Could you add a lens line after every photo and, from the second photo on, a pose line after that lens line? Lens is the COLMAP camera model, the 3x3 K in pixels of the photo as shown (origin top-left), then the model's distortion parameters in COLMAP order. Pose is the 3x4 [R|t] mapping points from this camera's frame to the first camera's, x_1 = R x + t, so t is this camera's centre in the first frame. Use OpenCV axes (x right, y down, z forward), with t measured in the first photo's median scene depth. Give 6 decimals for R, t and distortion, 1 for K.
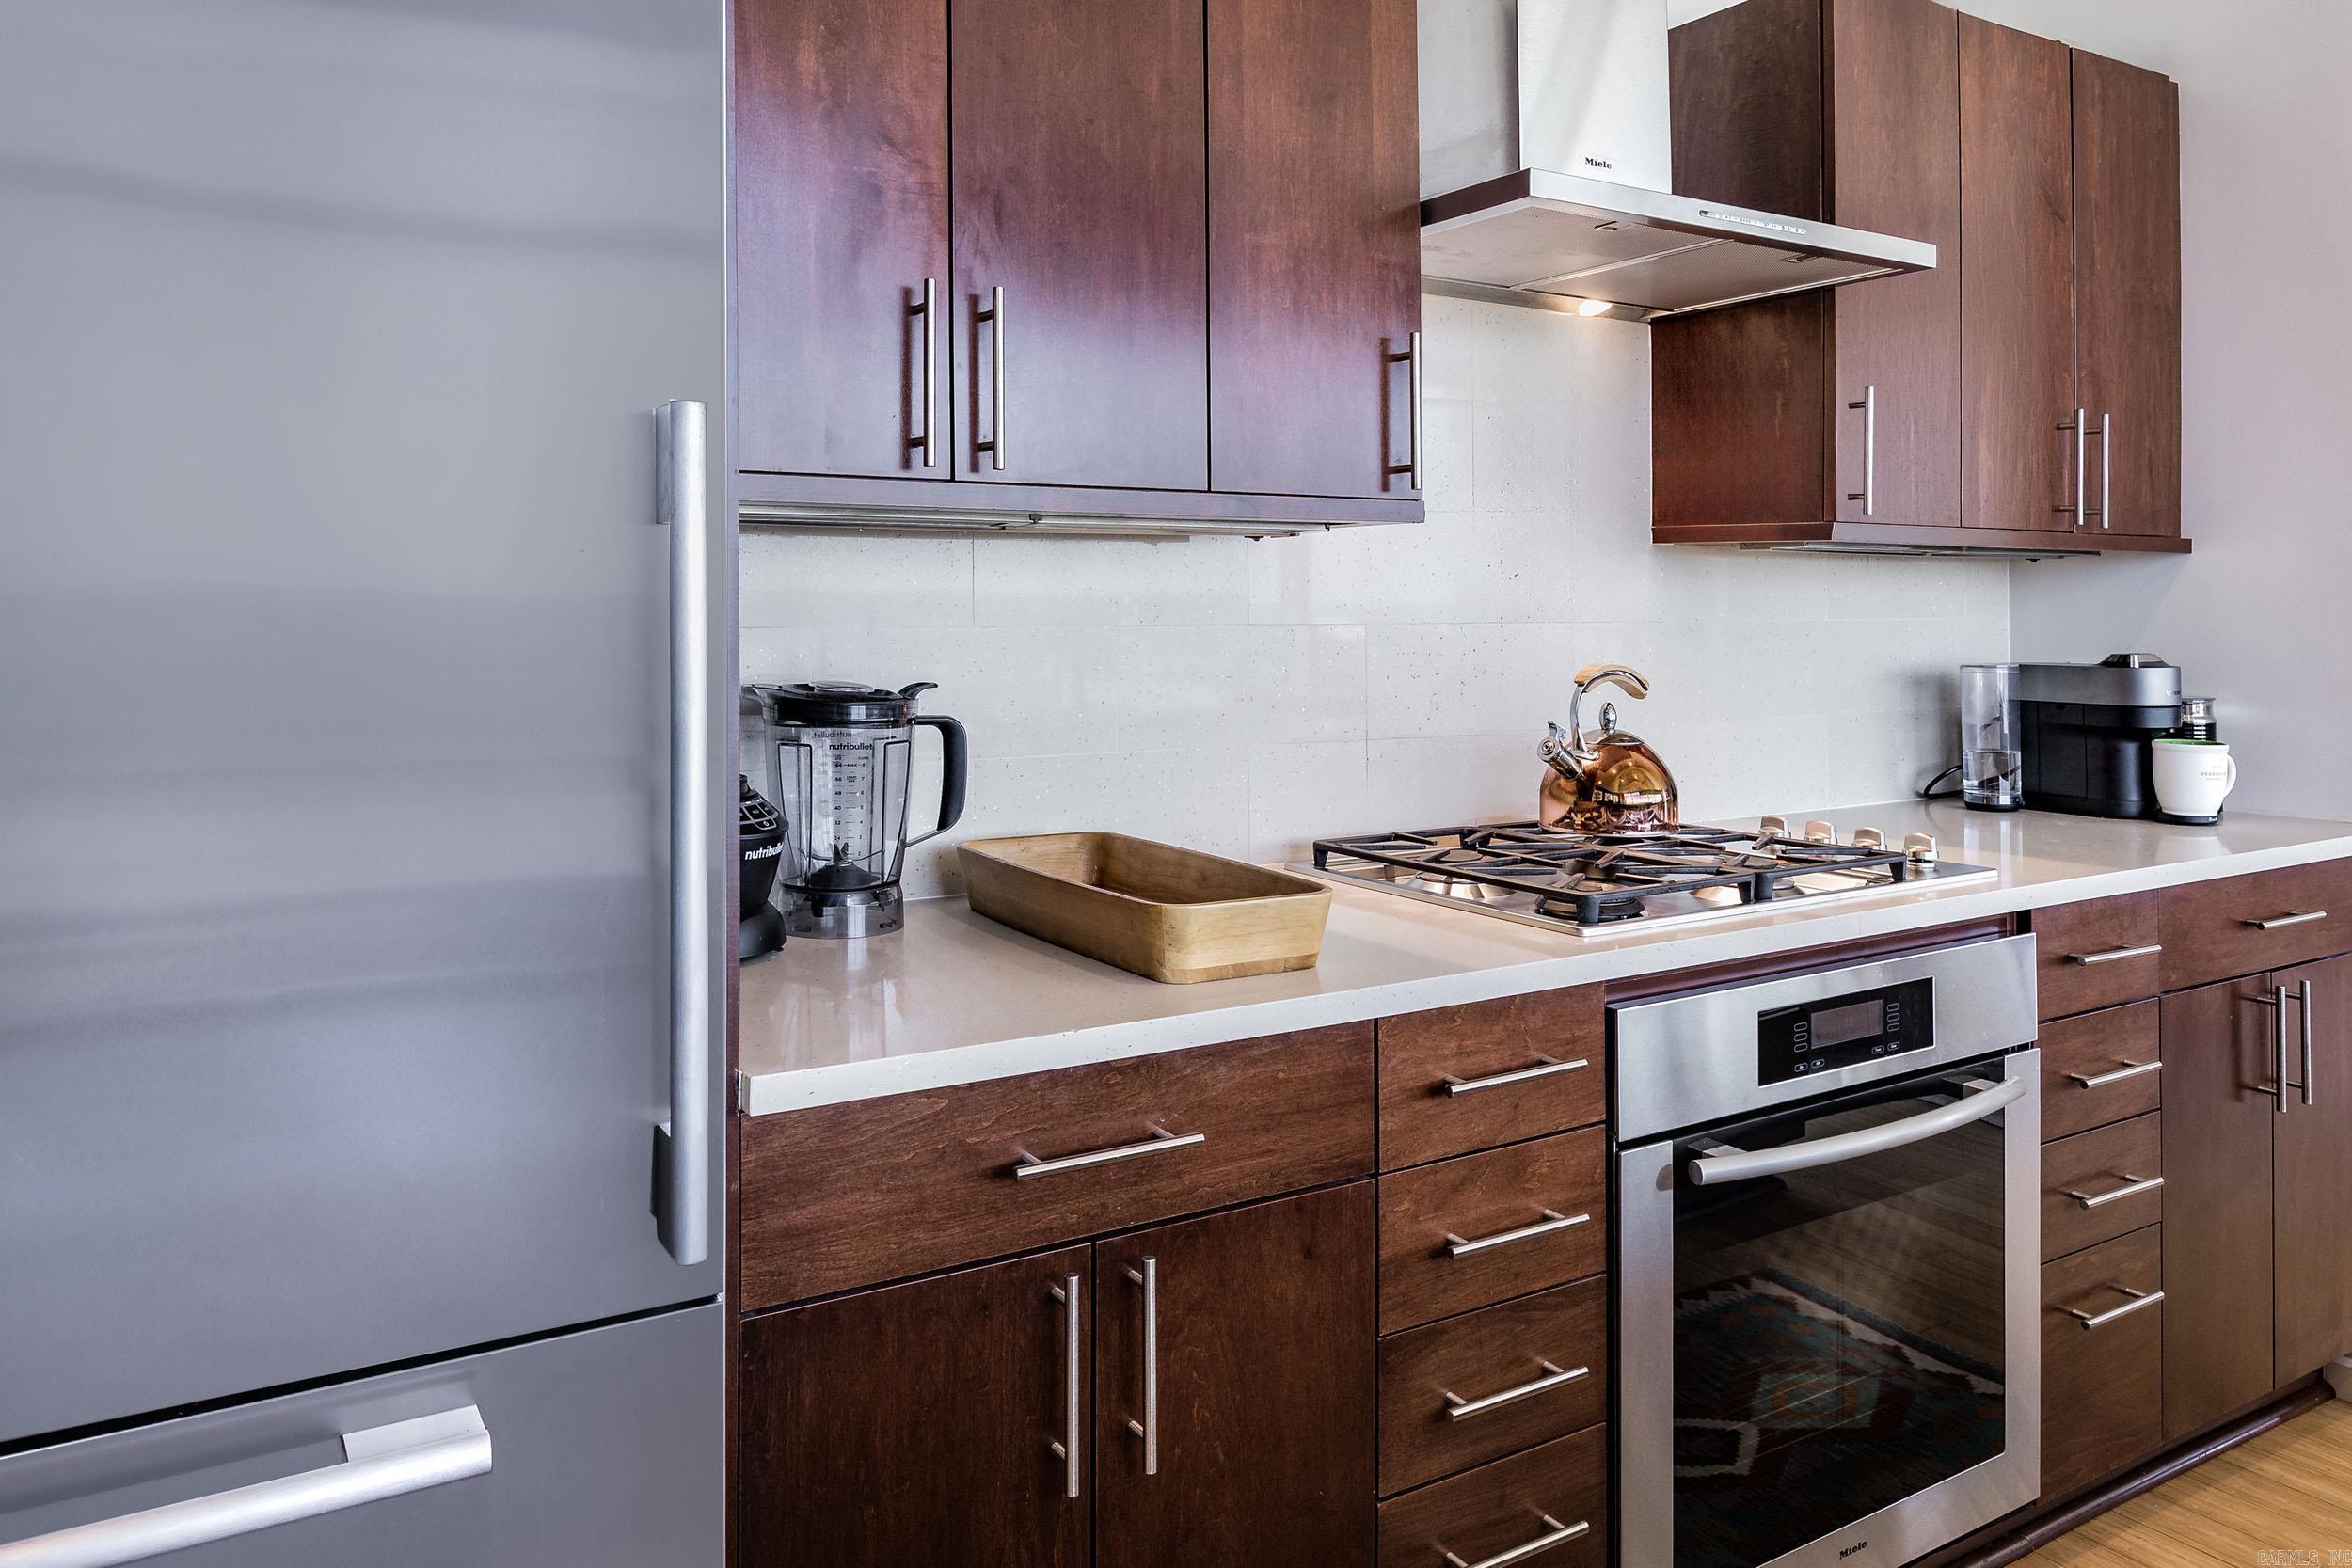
lens RADIAL K [[1669.1, 0, 1234.3], [0, 1669.1, 592.8], [0, 0, 1]] dist [-0.050996, 0.006599]
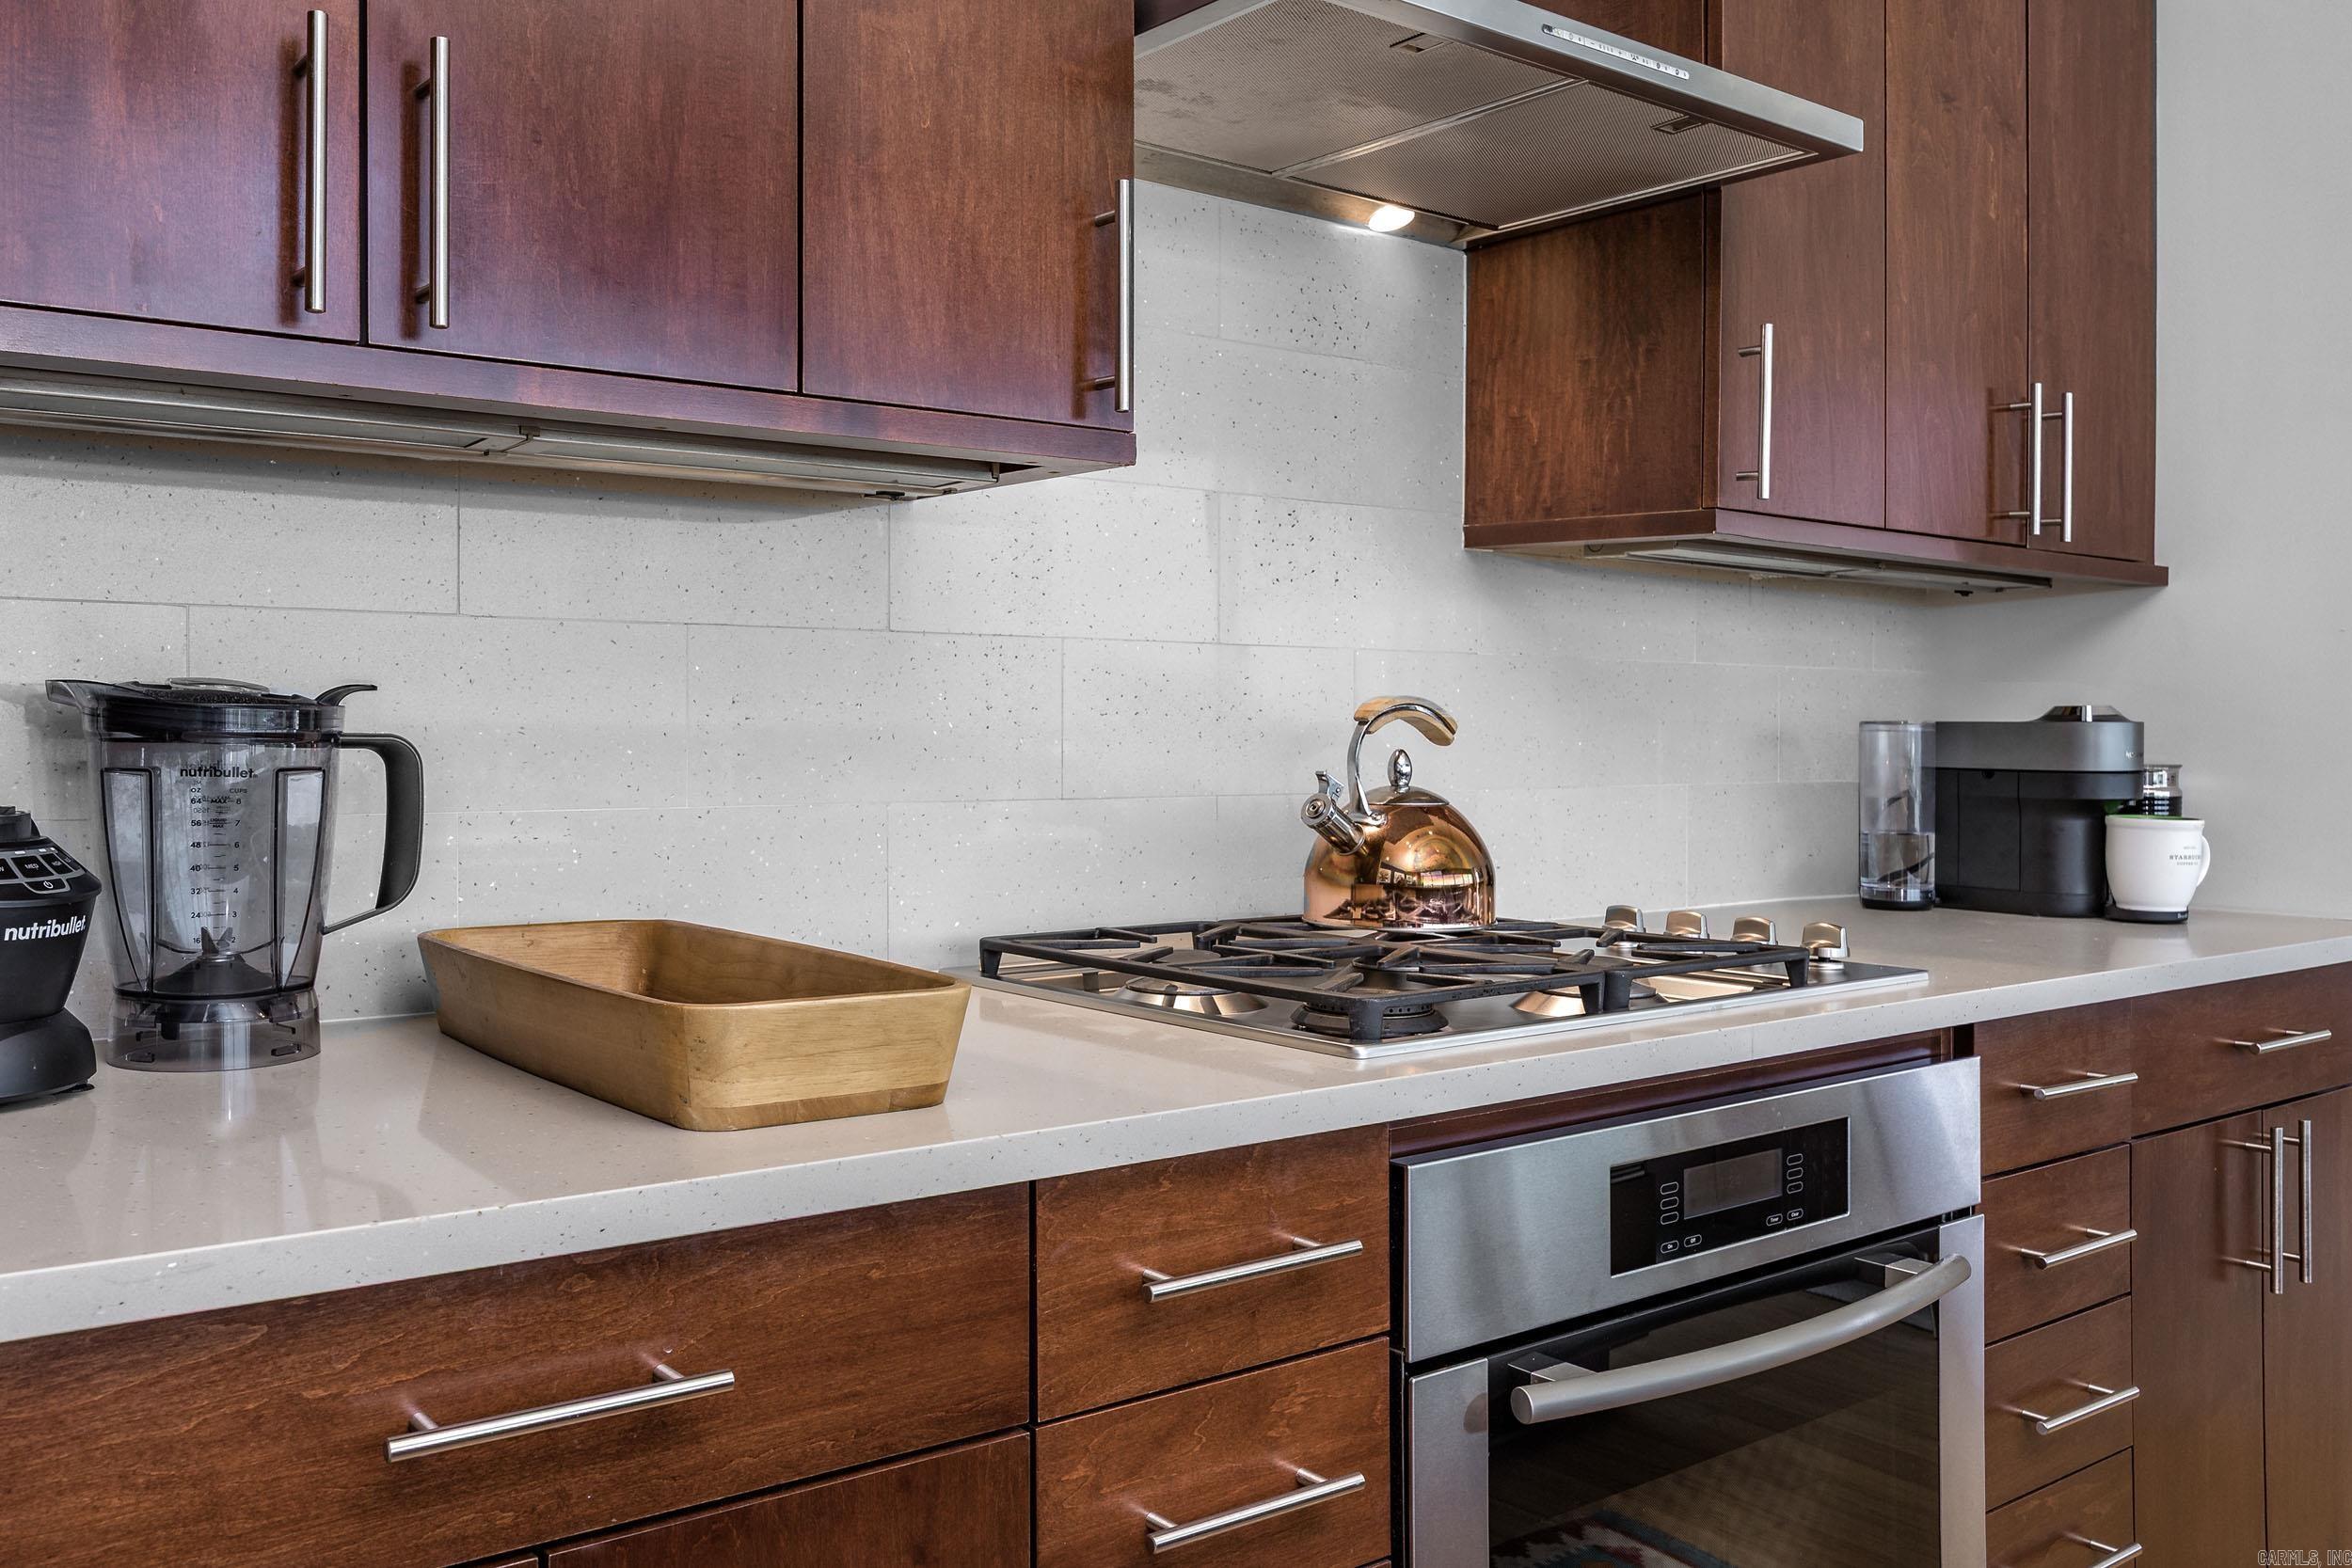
lens RADIAL K [[1957.7, 0, 1175.9], [0, 1957.7, 779.7], [0, 0, 1]] dist [-0.033910, -0.018633]
pose [[0.994760, 0.001266, 0.102231, 0.050501], [-0.004896, 0.999366, 0.035261, 0.060263], [-0.102122, -0.035577, 0.994136, 0.204378]]
